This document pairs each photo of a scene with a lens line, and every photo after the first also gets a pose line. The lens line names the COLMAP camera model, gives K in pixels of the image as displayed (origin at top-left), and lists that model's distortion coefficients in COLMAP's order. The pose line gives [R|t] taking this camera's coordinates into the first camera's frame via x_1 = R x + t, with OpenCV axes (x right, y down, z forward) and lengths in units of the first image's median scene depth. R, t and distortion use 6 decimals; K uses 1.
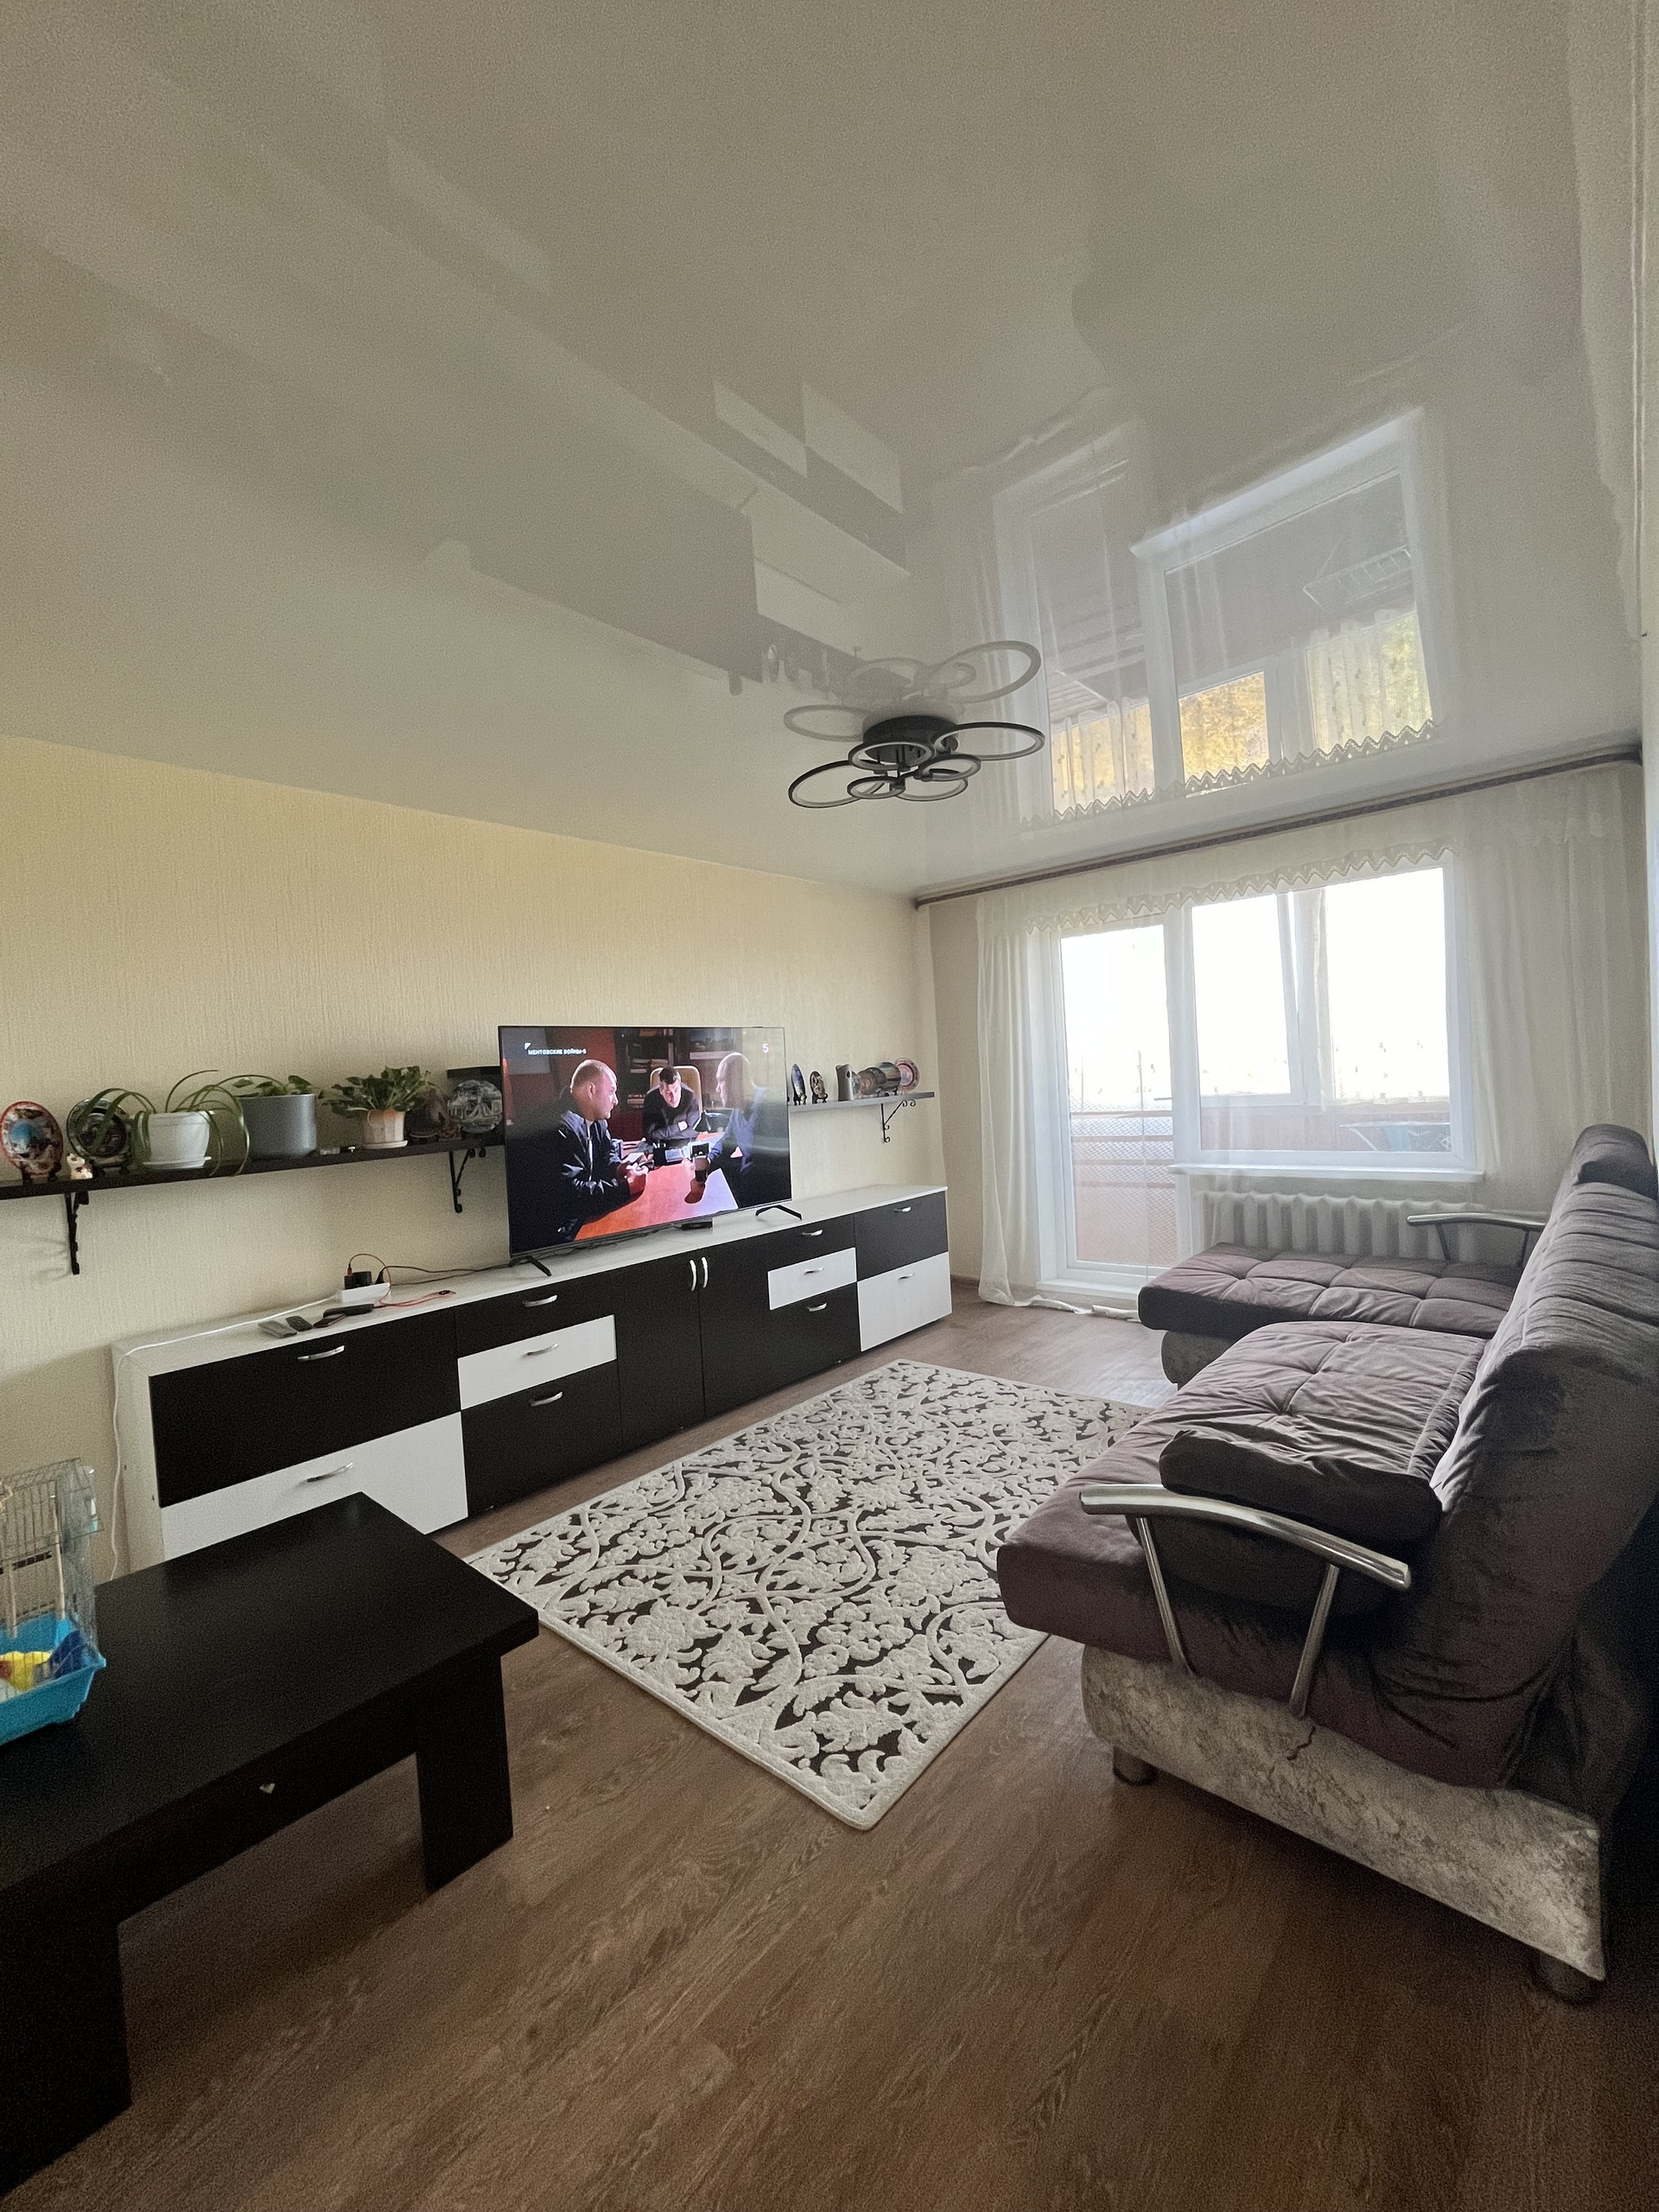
lens RADIAL K [[899.1, 0, 834.2], [0, 899.1, 1108.7], [0, 0, 1]] dist [-0.003534, 0.000318]
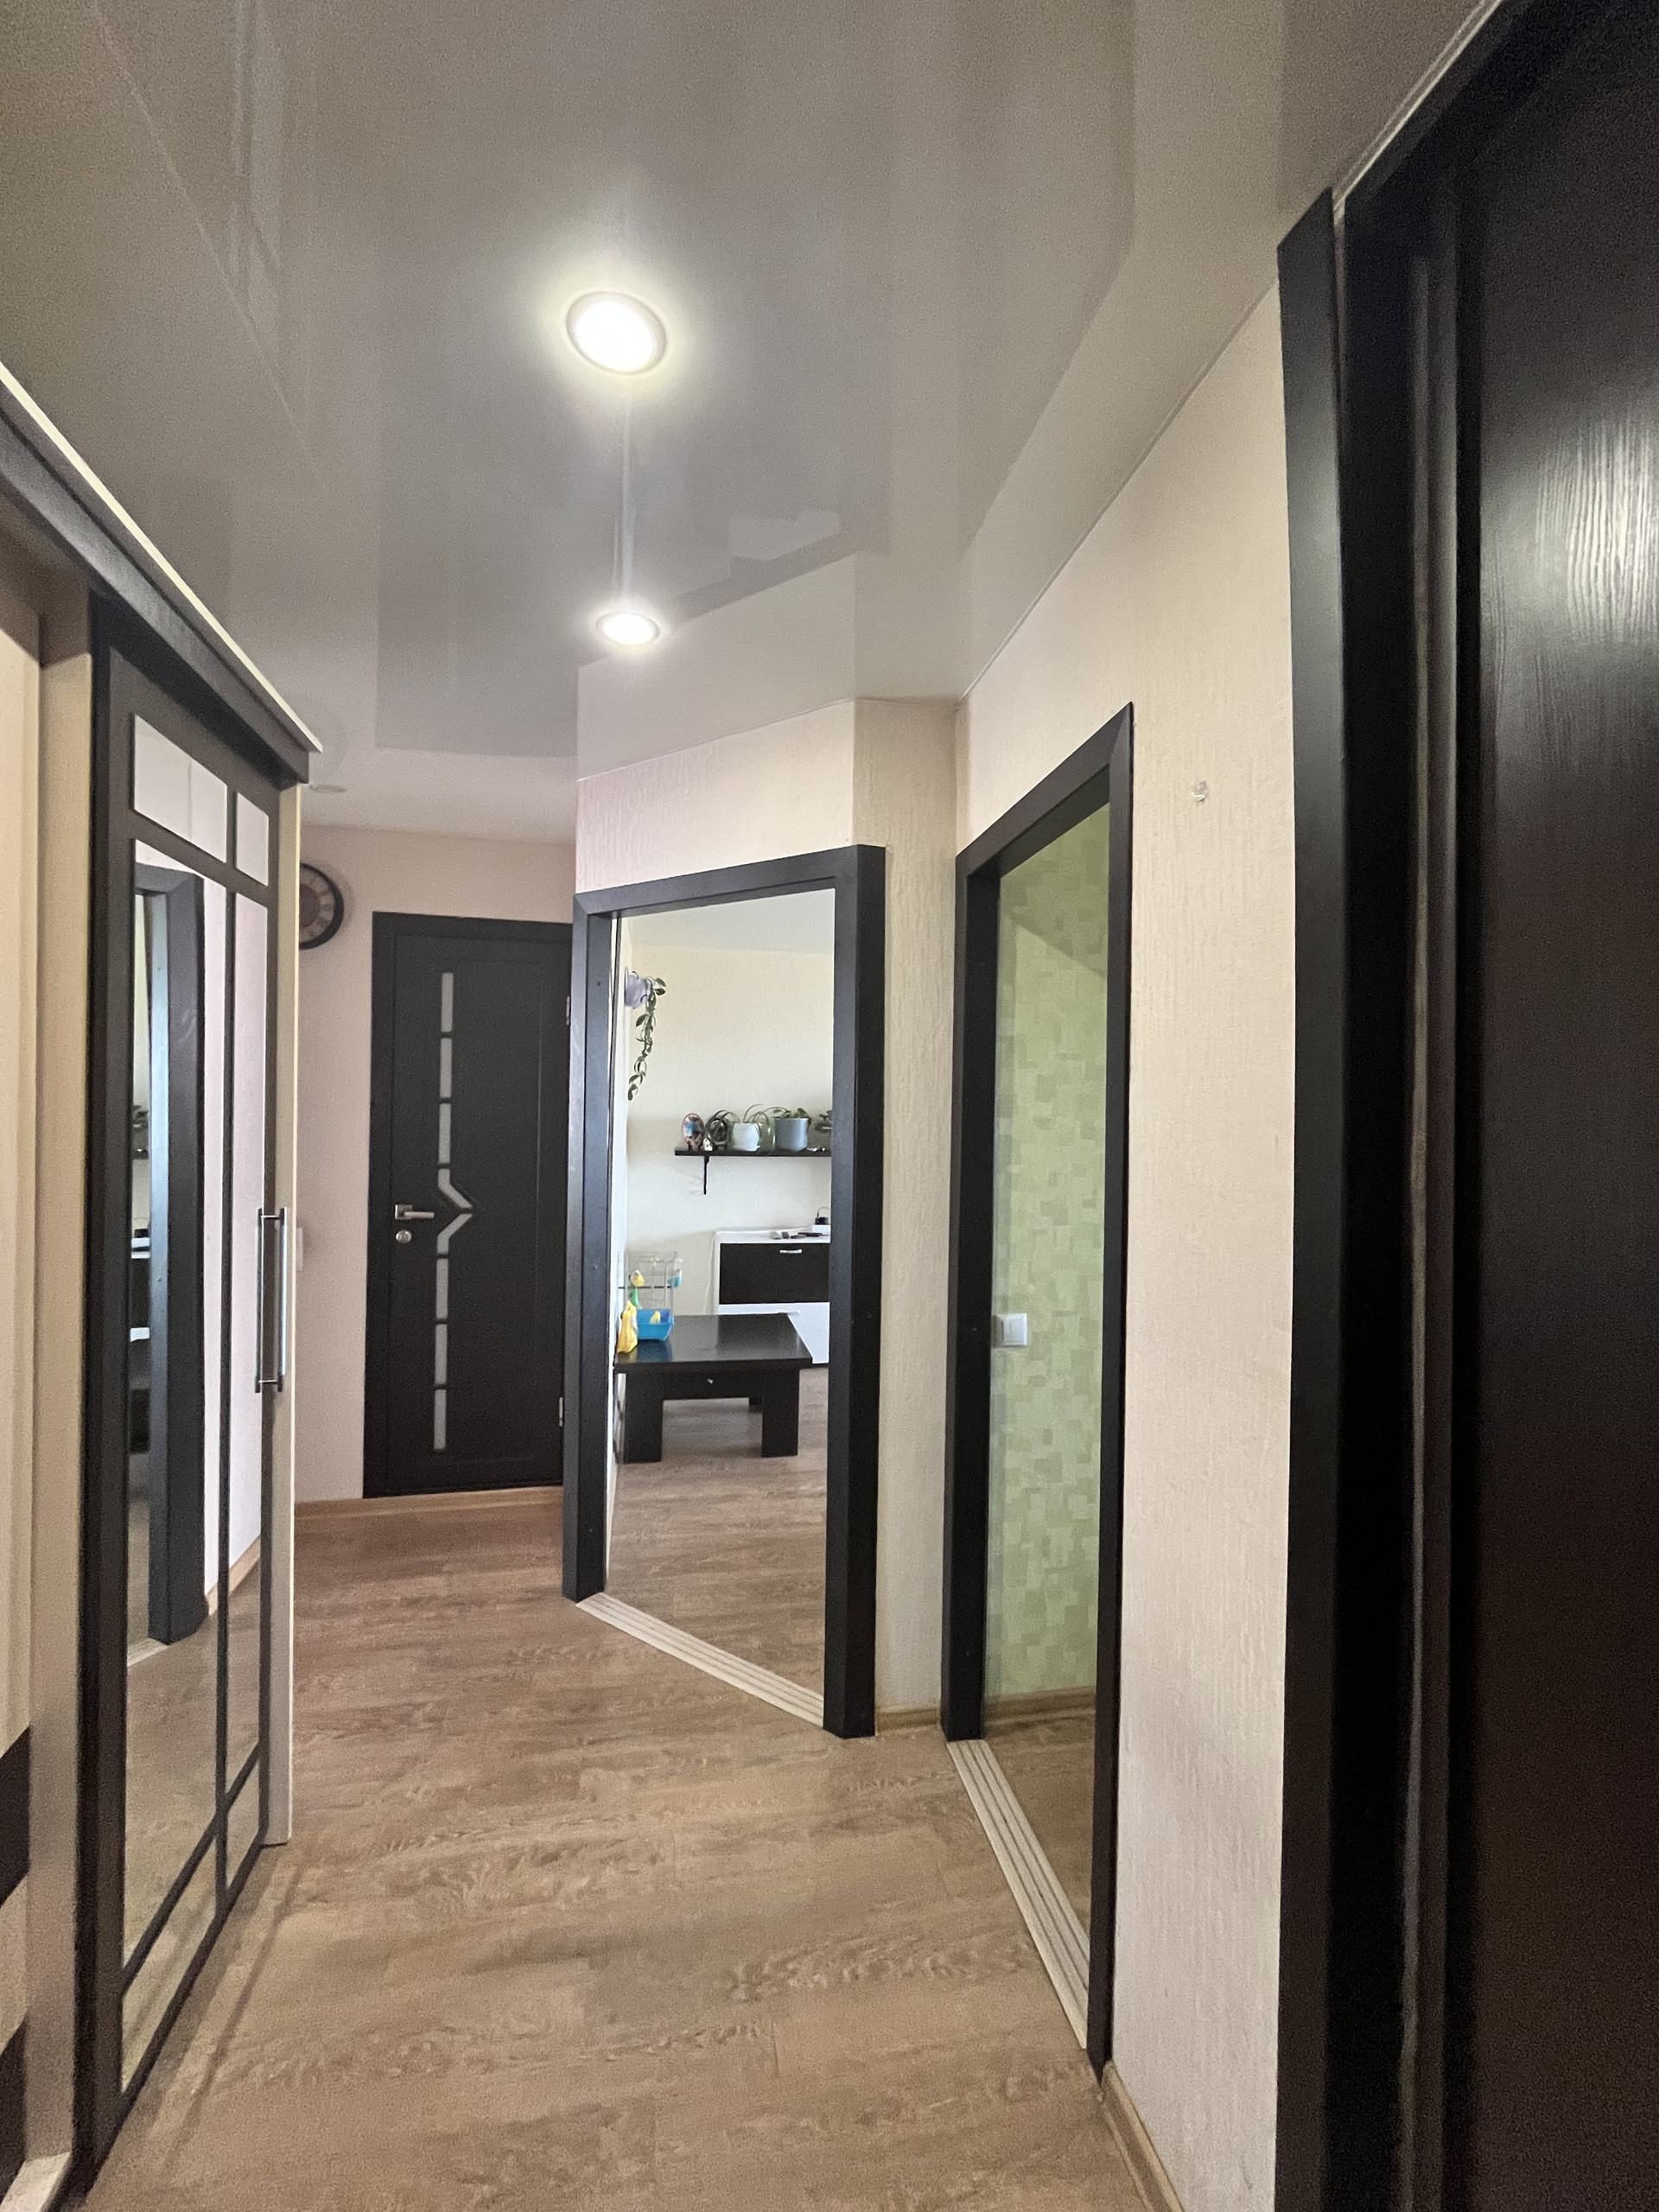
lens RADIAL K [[899.1, 0, 831.3], [0, 899.1, 1103.9], [0, 0, 1]] dist [-0.003534, 0.000318]
pose [[0.790042, 0.070639, -0.608969, 0.664400], [-0.088586, 0.996068, 0.000616, -0.057539], [0.606619, 0.053460, 0.793194, -0.518123]]
